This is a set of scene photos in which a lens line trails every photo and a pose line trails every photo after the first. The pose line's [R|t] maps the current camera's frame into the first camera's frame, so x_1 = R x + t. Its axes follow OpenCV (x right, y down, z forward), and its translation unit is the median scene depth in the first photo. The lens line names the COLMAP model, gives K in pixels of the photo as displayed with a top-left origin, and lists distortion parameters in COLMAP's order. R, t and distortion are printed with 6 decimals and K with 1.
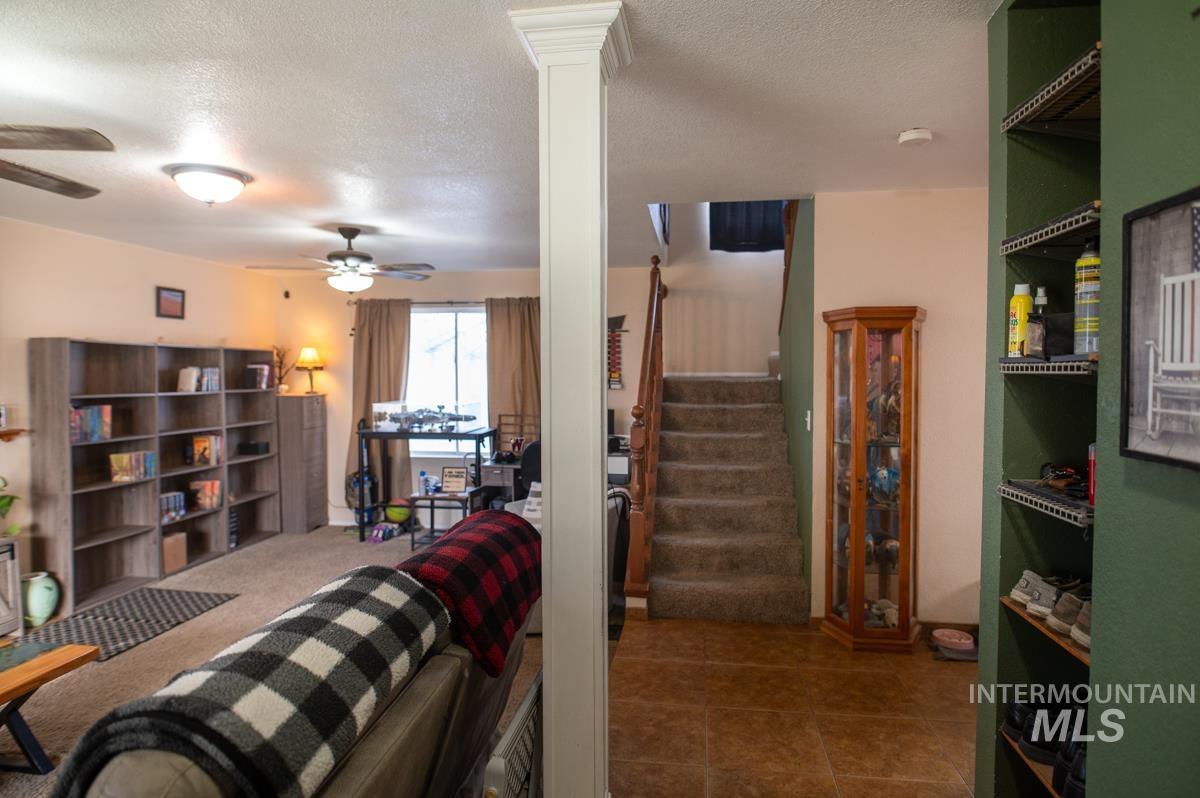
lens RADIAL K [[692.3, 0, 606.5], [0, 692.3, 394.3], [0, 0, 1]] dist [-0.025438, 0.002766]
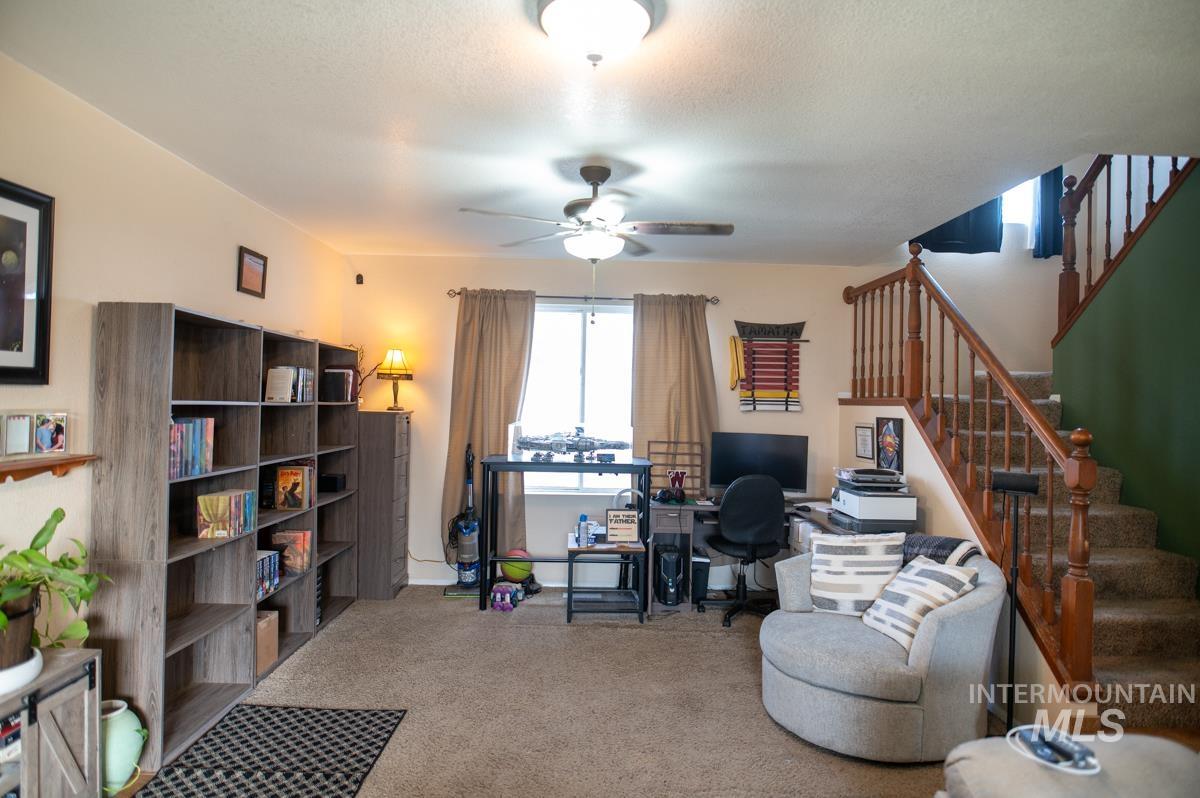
lens RADIAL K [[692.3, 0, 602.1], [0, 692.3, 399.7], [0, 0, 1]] dist [-0.025438, 0.002766]
pose [[0.988157, 0.021128, 0.151983, -0.430506], [-0.015824, 0.999226, -0.036021, 0.015018], [-0.152626, 0.033189, 0.987727, 0.294201]]
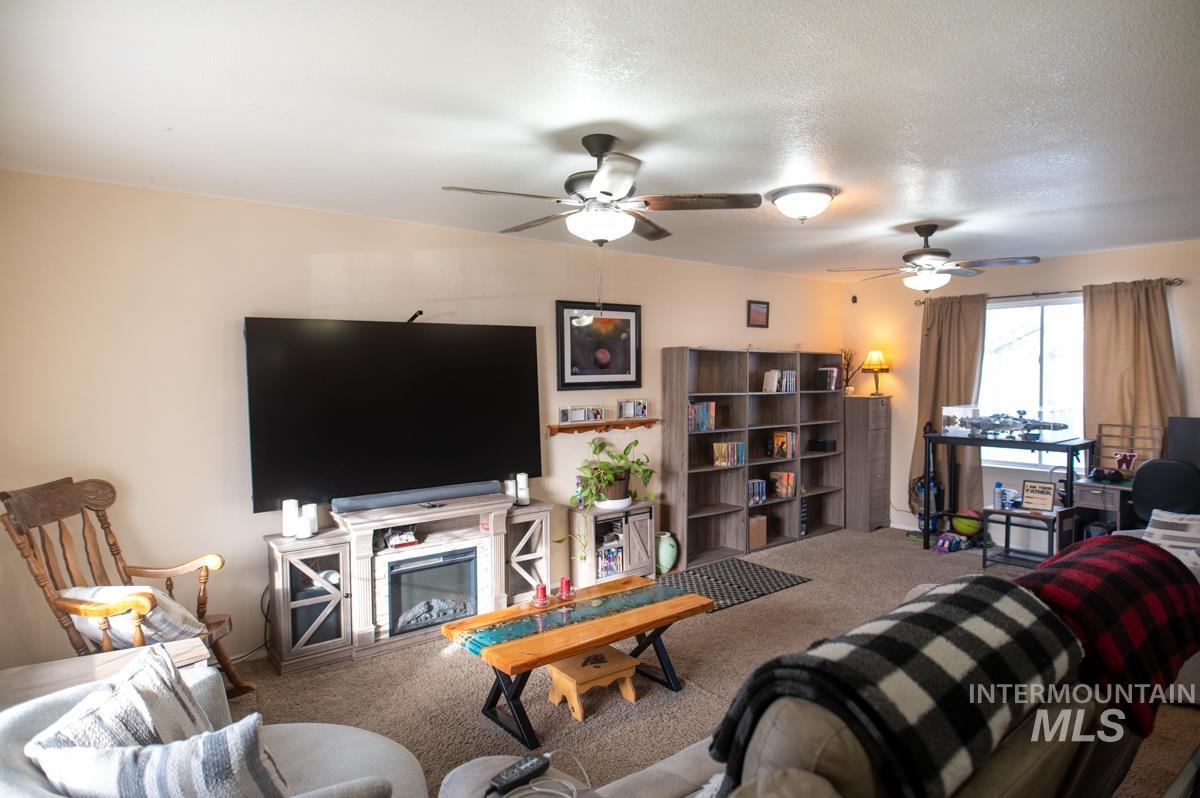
lens RADIAL K [[692.3, 0, 605.2], [0, 692.3, 401.7], [0, 0, 1]] dist [-0.025438, 0.002766]
pose [[0.725791, 0.021513, -0.687579, -0.027577], [-0.017318, 0.999766, 0.013000, 0.002719], [0.687698, 0.002472, 0.725993, -0.013838]]
